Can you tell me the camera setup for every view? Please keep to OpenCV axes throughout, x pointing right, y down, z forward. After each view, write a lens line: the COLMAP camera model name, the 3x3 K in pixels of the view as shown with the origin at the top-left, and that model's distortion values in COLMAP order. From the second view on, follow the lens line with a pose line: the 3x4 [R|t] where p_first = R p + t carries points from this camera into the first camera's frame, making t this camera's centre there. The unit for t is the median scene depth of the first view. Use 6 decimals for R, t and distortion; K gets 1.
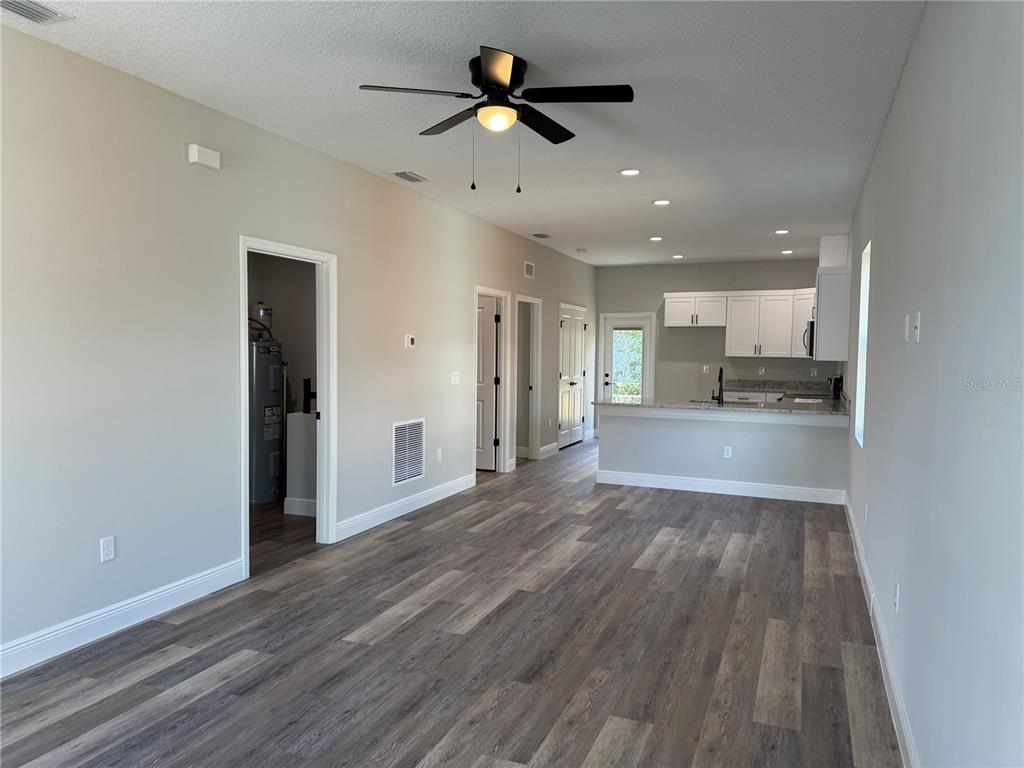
lens RADIAL K [[725.2, 0, 508.7], [0, 725.2, 384.4], [0, 0, 1]] dist [0.075542, -0.097821]
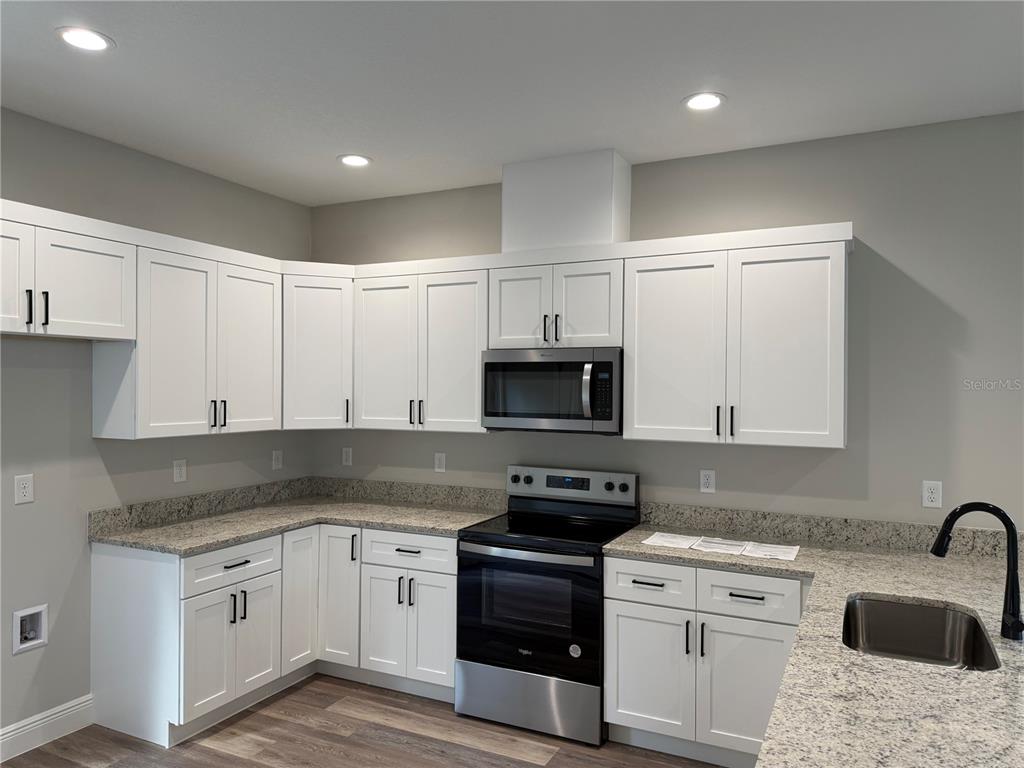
lens RADIAL K [[725.2, 0, 515.8], [0, 725.2, 381.1], [0, 0, 1]] dist [0.075542, -0.097821]
pose [[0.056682, -0.003426, 0.998386, -0.007001], [0.044910, 0.998991, 0.000878, -0.140580], [-0.997382, 0.044788, 0.056778, 2.069837]]
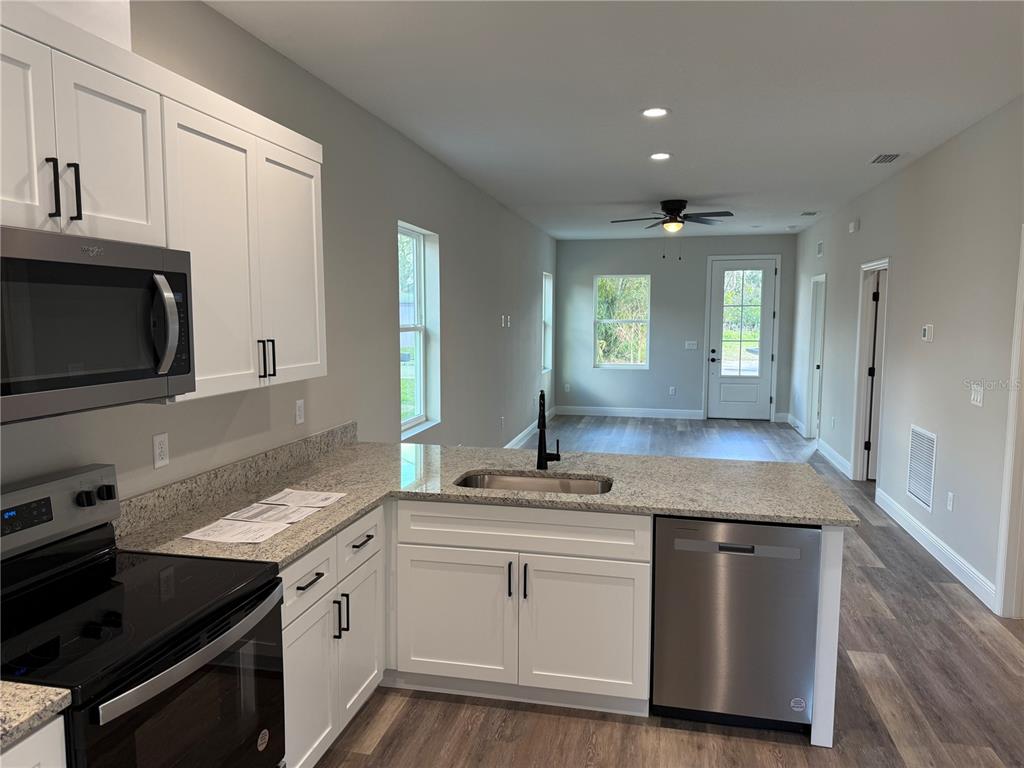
lens RADIAL K [[725.2, 0, 507.1], [0, 725.2, 383.6], [0, 0, 1]] dist [0.075542, -0.097821]
pose [[-0.983998, 0.003930, -0.178138, 0.690671], [-0.021946, 0.989471, 0.143055, -0.159064], [0.176825, 0.144675, -0.973551, 2.530939]]
